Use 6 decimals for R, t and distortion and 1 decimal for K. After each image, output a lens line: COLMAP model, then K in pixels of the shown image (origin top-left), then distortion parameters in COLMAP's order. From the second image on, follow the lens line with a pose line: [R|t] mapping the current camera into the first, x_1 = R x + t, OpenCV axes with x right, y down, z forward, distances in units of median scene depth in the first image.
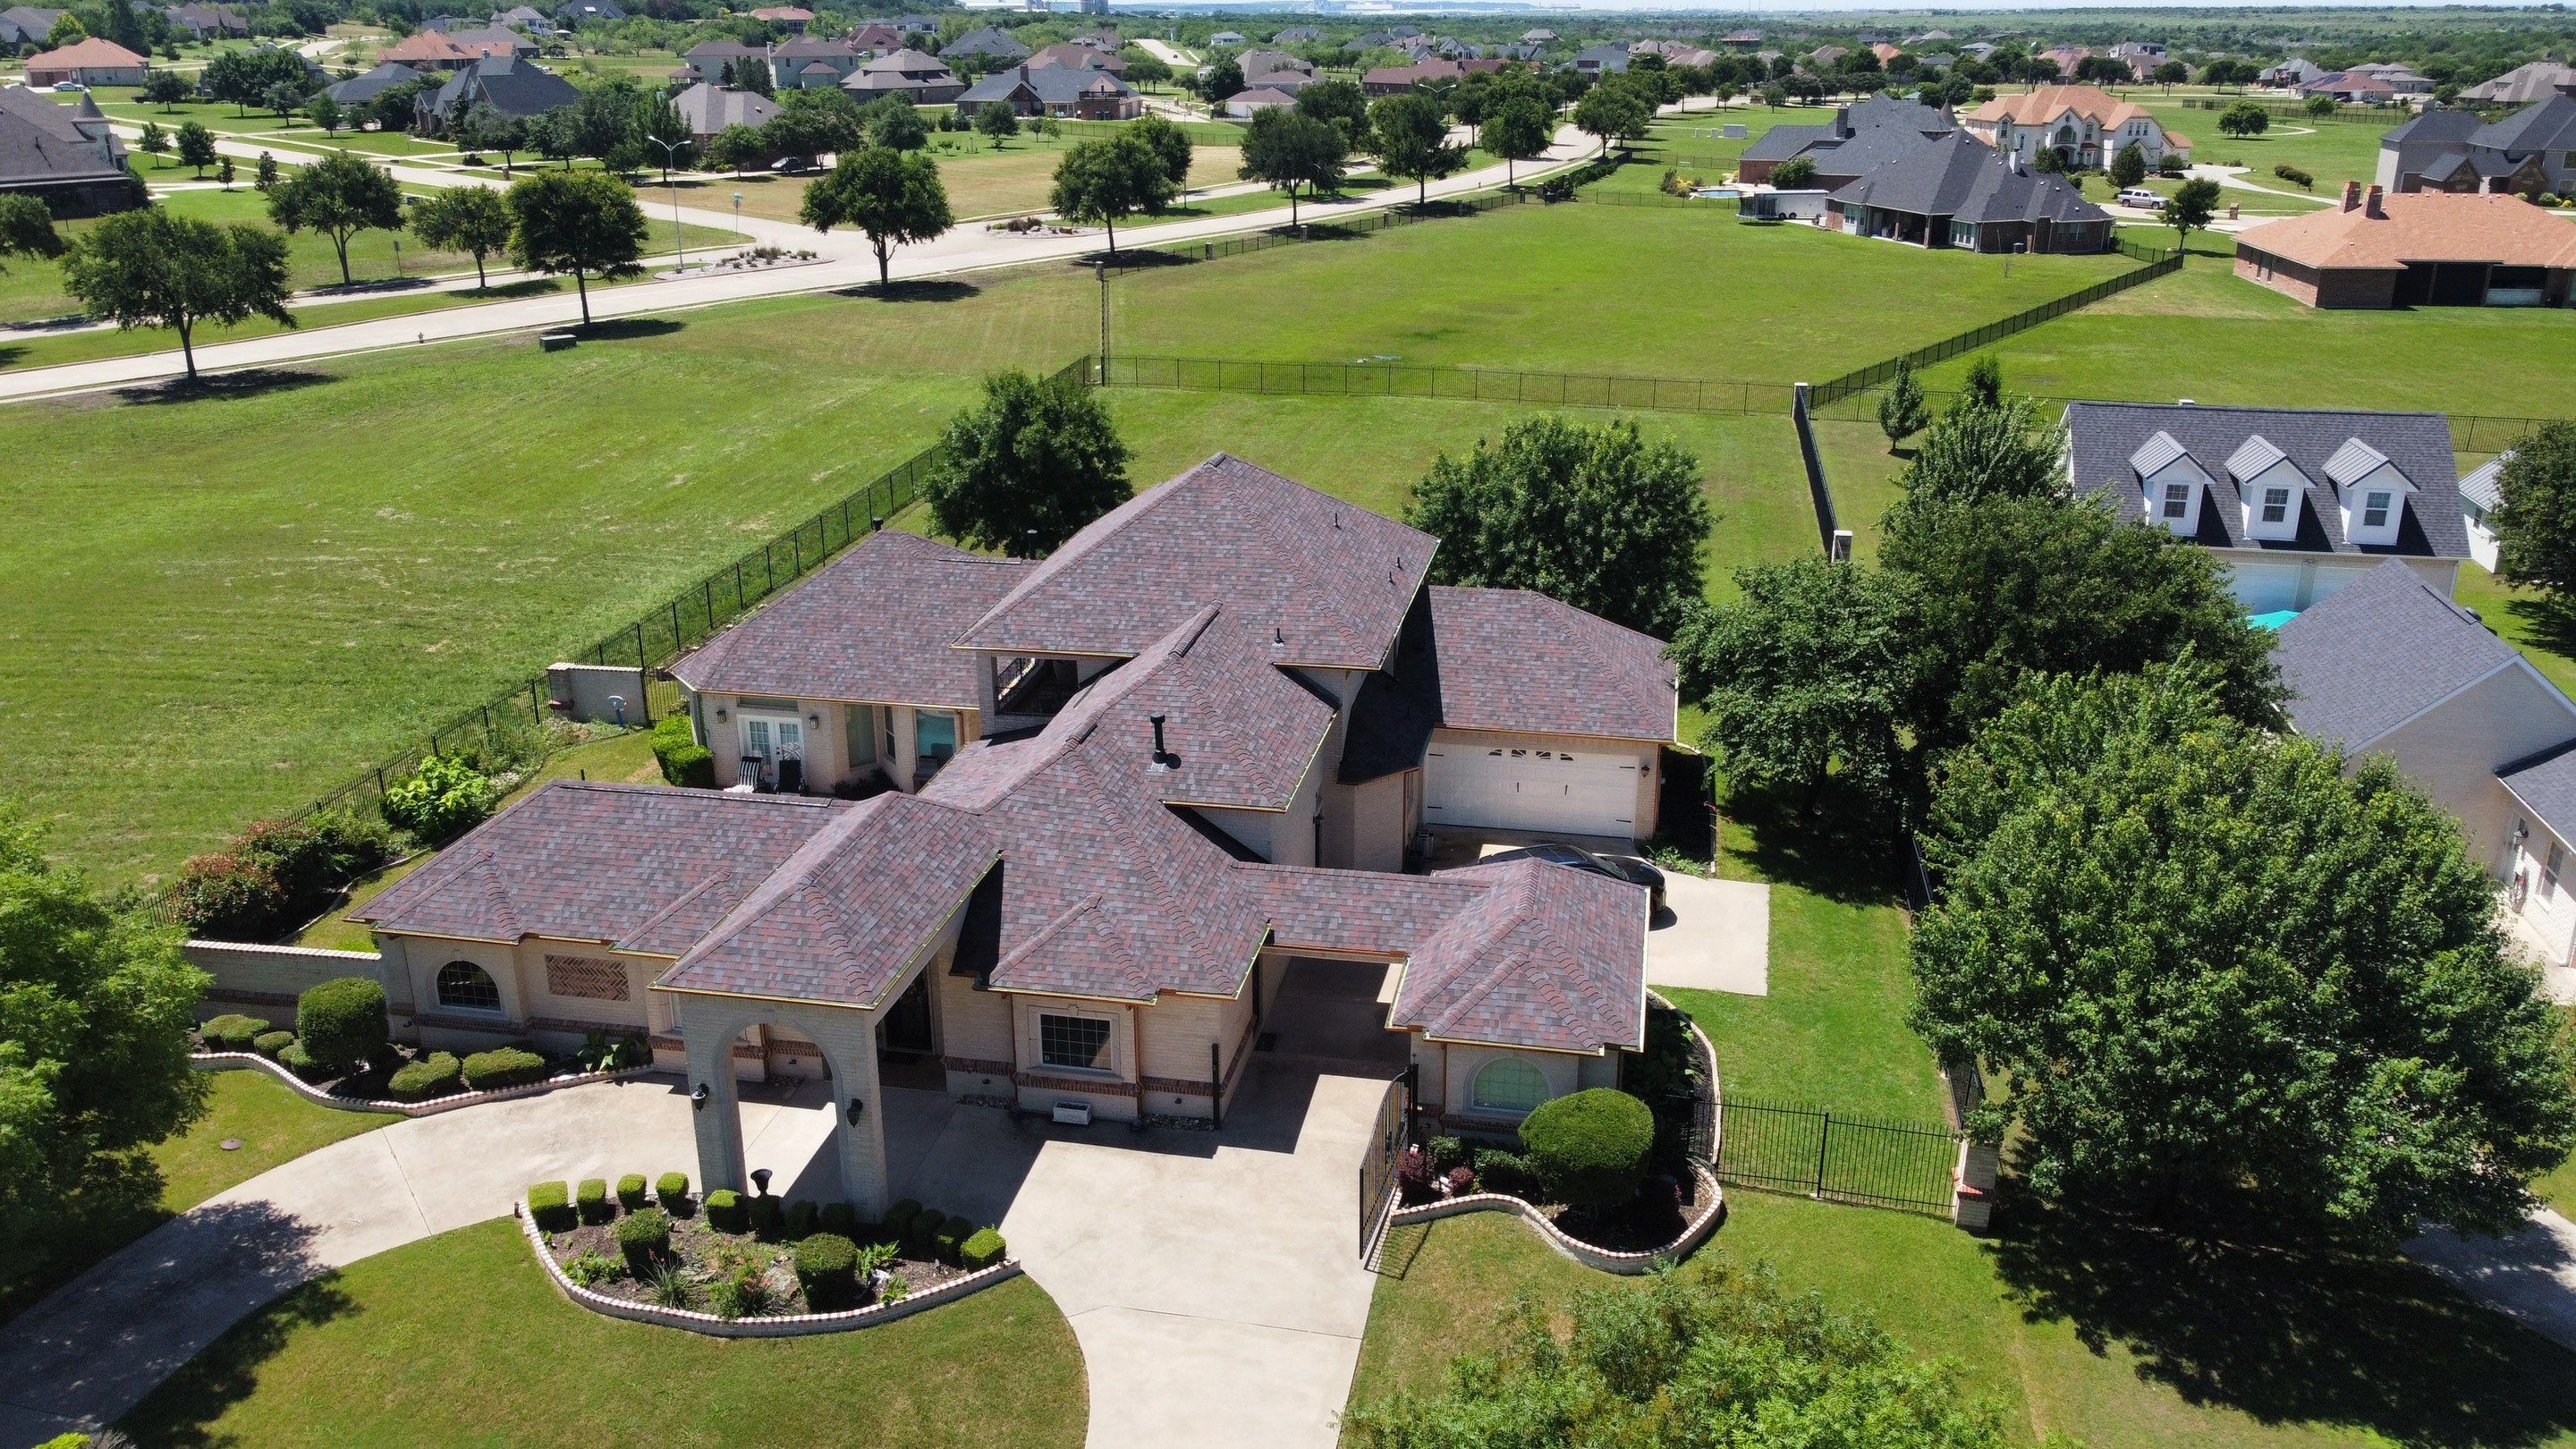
lens RADIAL K [[1962.2, 0, 1277.4], [0, 1962.2, 706.6], [0, 0, 1]] dist [-0.008220, 0.007130]
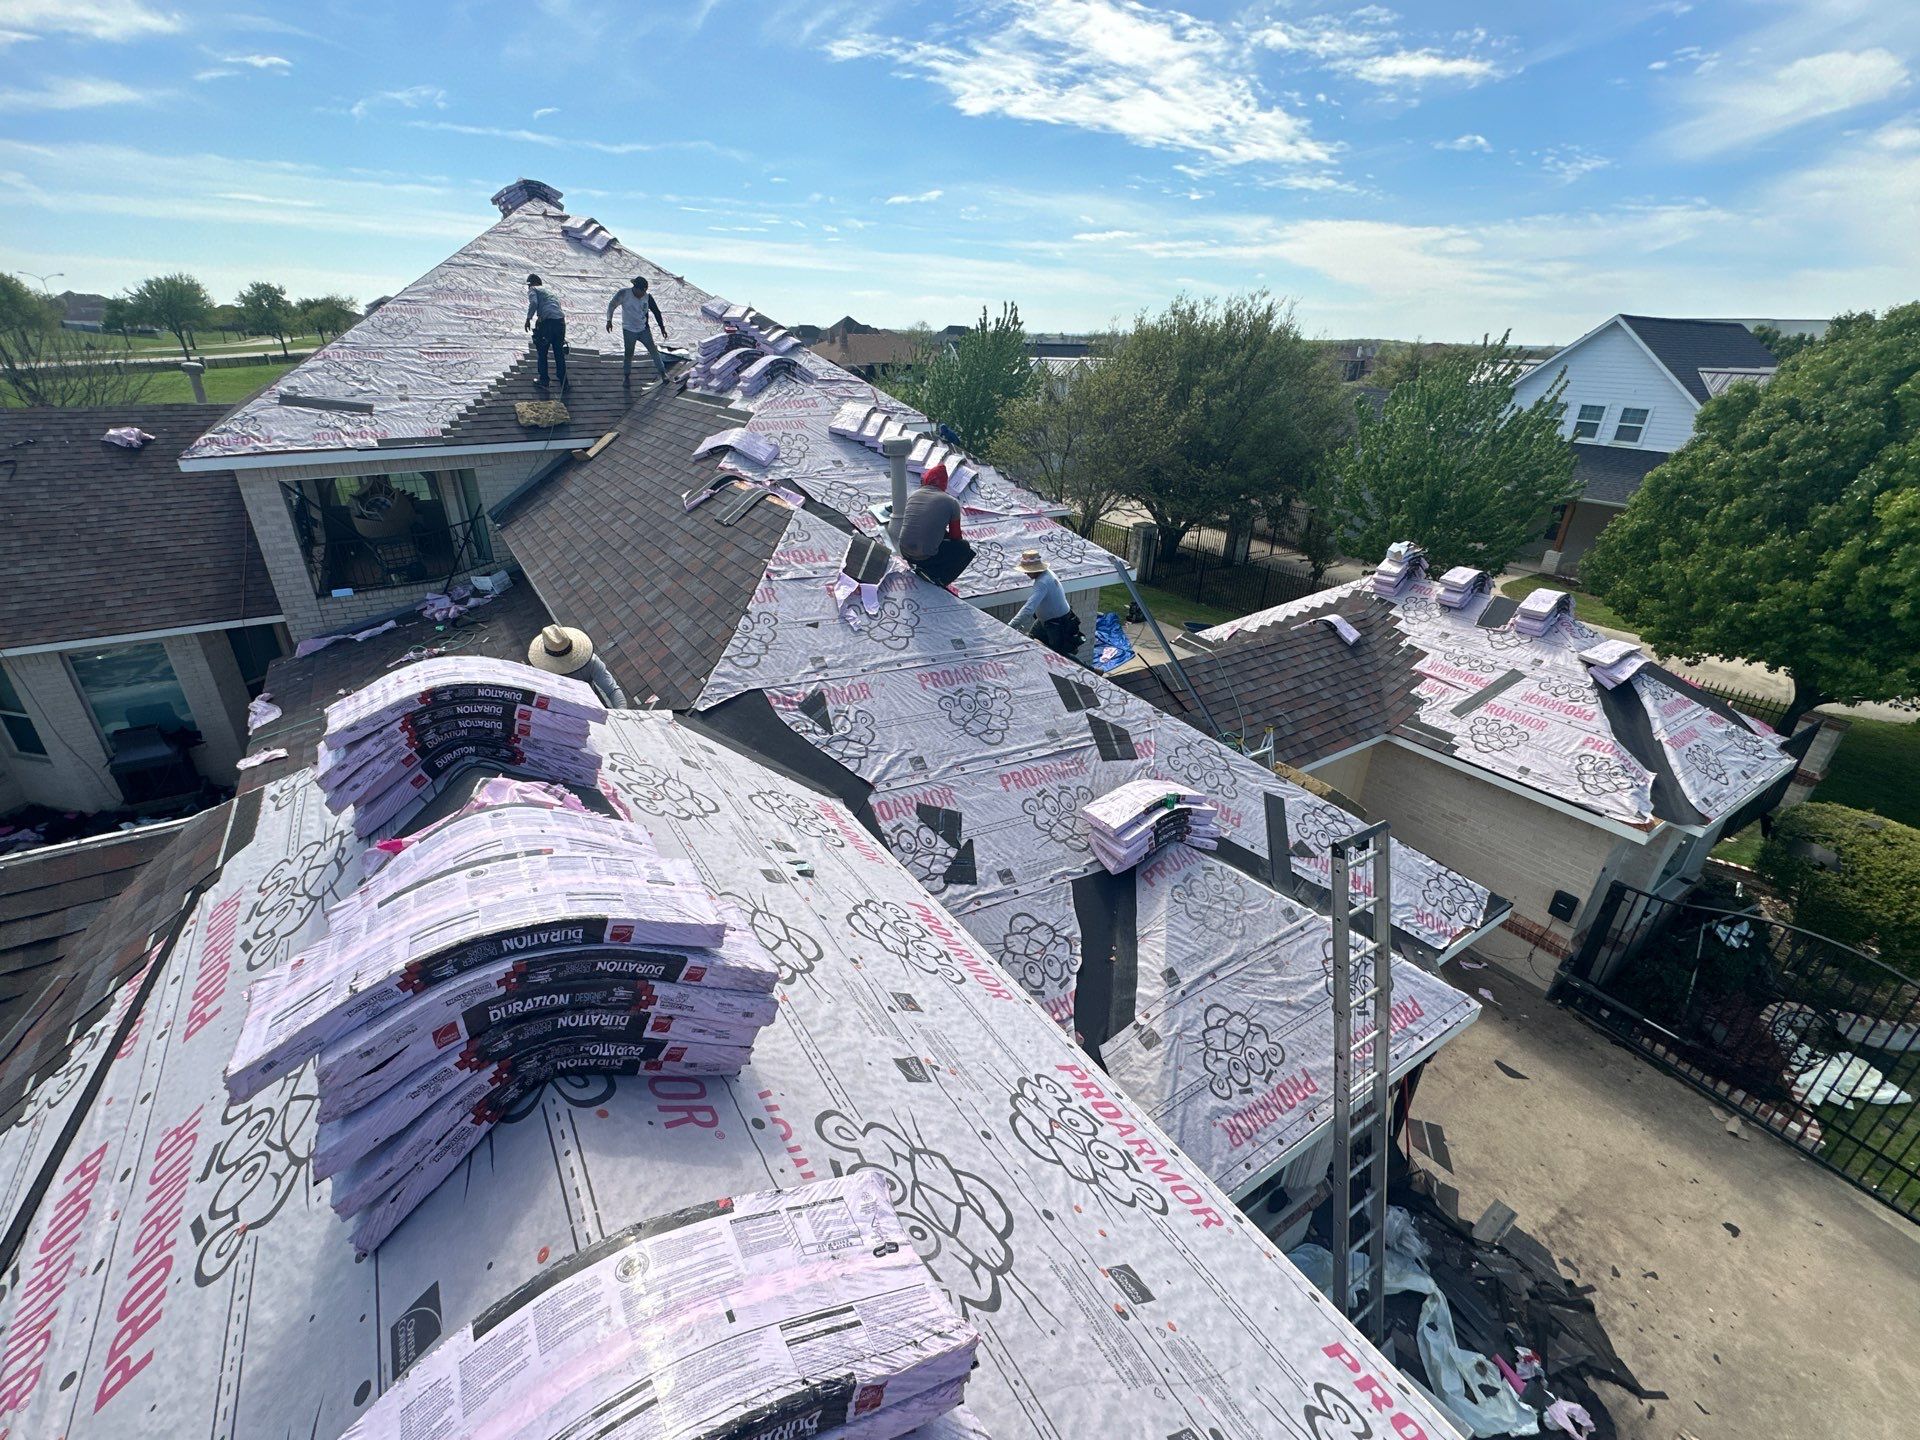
lens RADIAL K [[817.2, 0, 958.9], [0, 817.2, 719.5], [0, 0, 1]] dist [-0.003098, 0.000649]
pose [[0.711727, -0.280400, 0.644066, -0.161760], [0.209572, 0.959880, 0.186304, 0.029822], [-0.670466, 0.002381, 0.741936, 0.670394]]
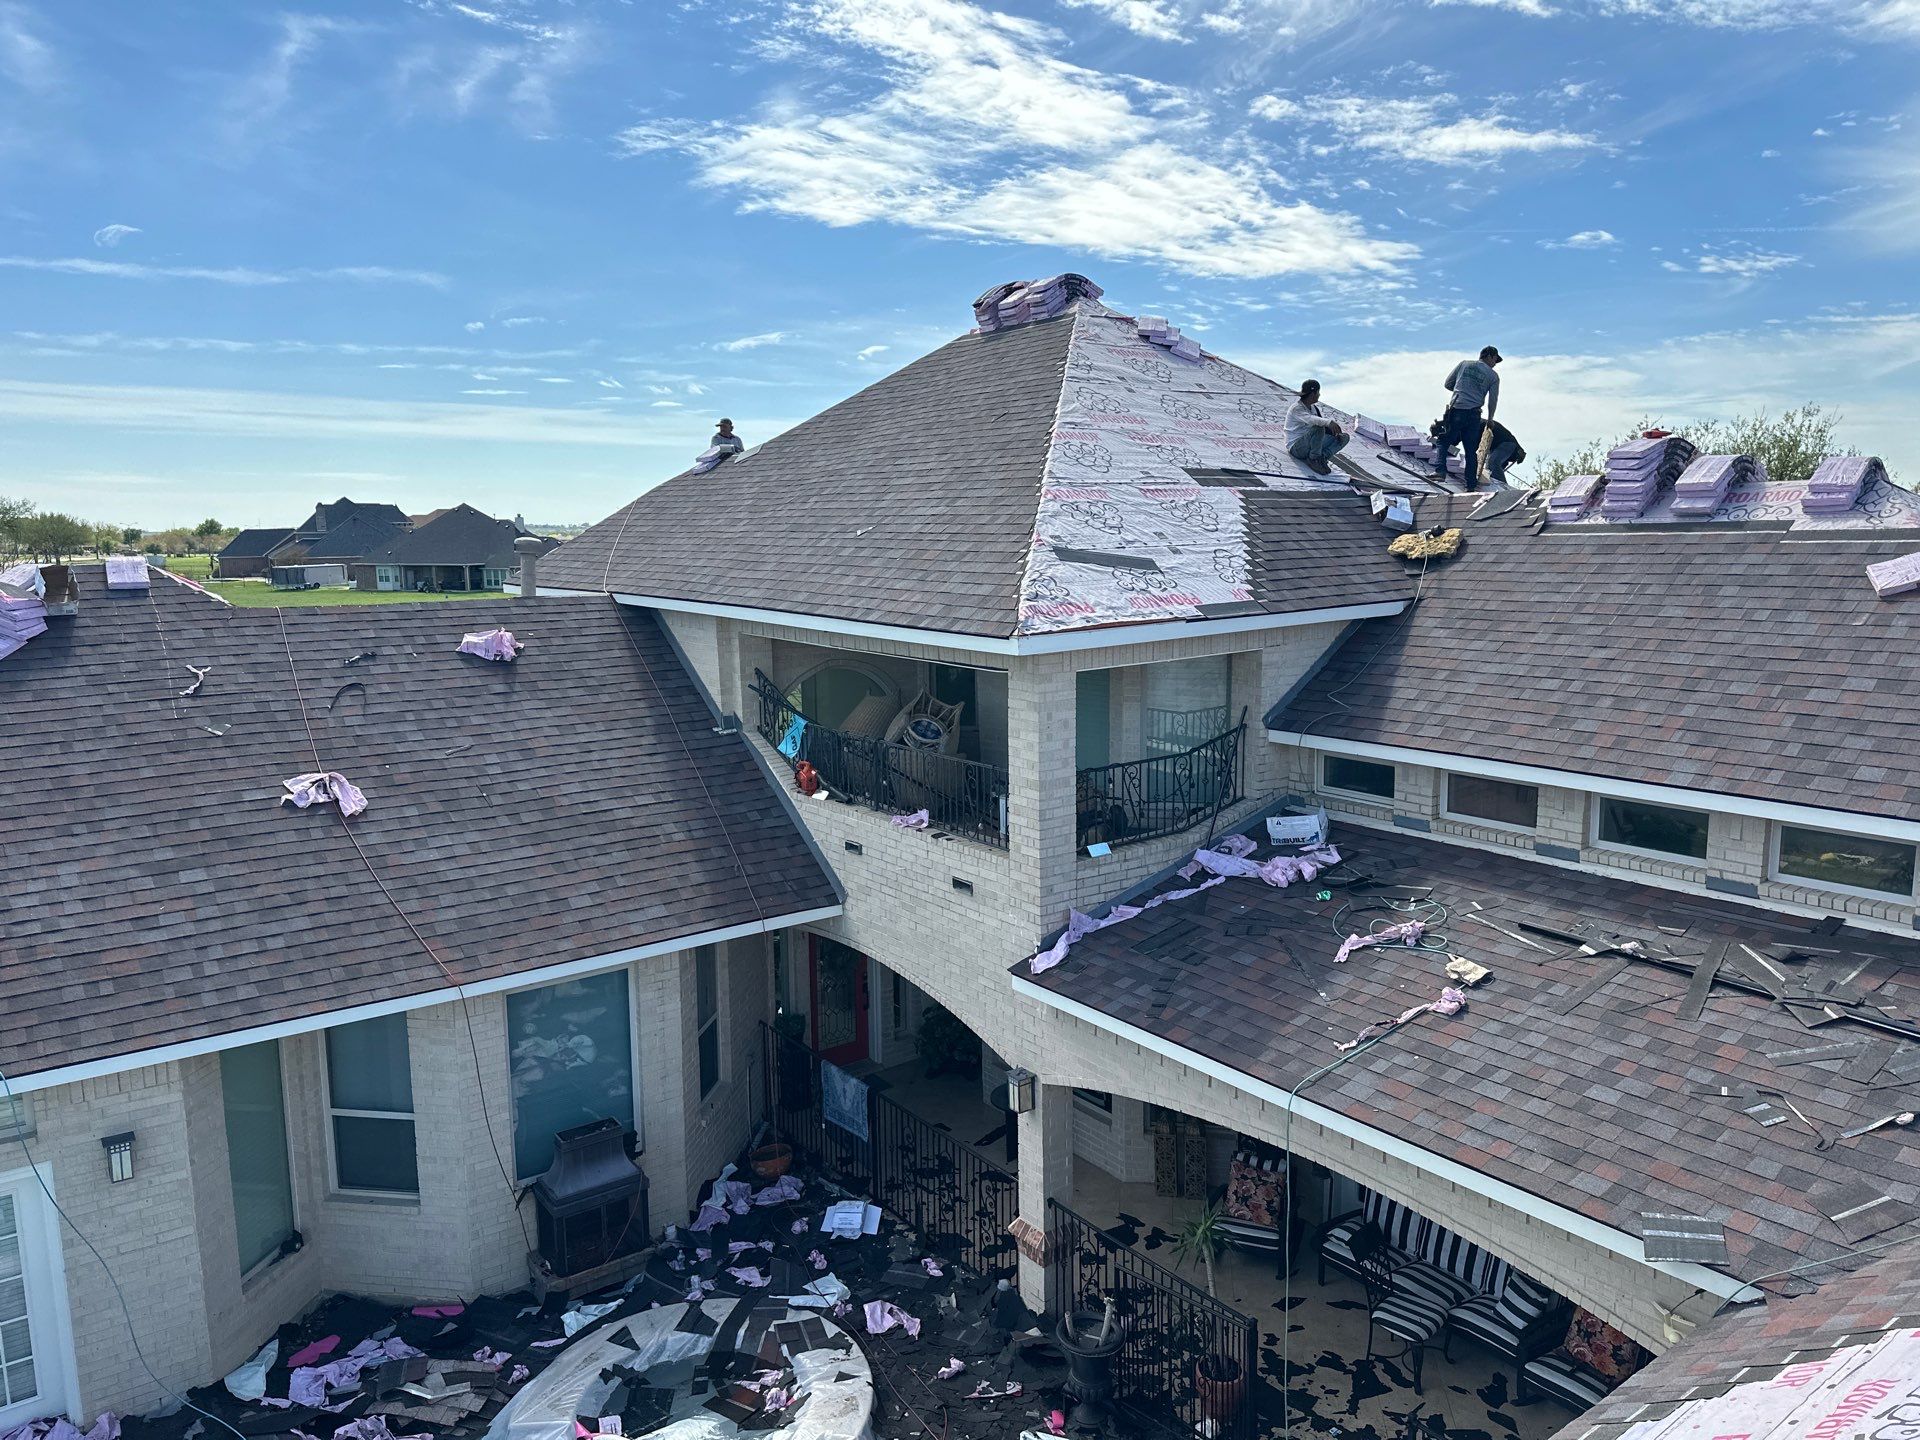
lens RADIAL K [[1345.1, 0, 975.6], [0, 1345.1, 723.3], [0, 0, 1]] dist [0.030040, -0.001450]
pose [[0.666435, -0.115130, 0.736620, -0.297541], [0.260699, 0.961621, -0.085564, -0.002420], [-0.698499, 0.249059, 0.670872, 0.803500]]
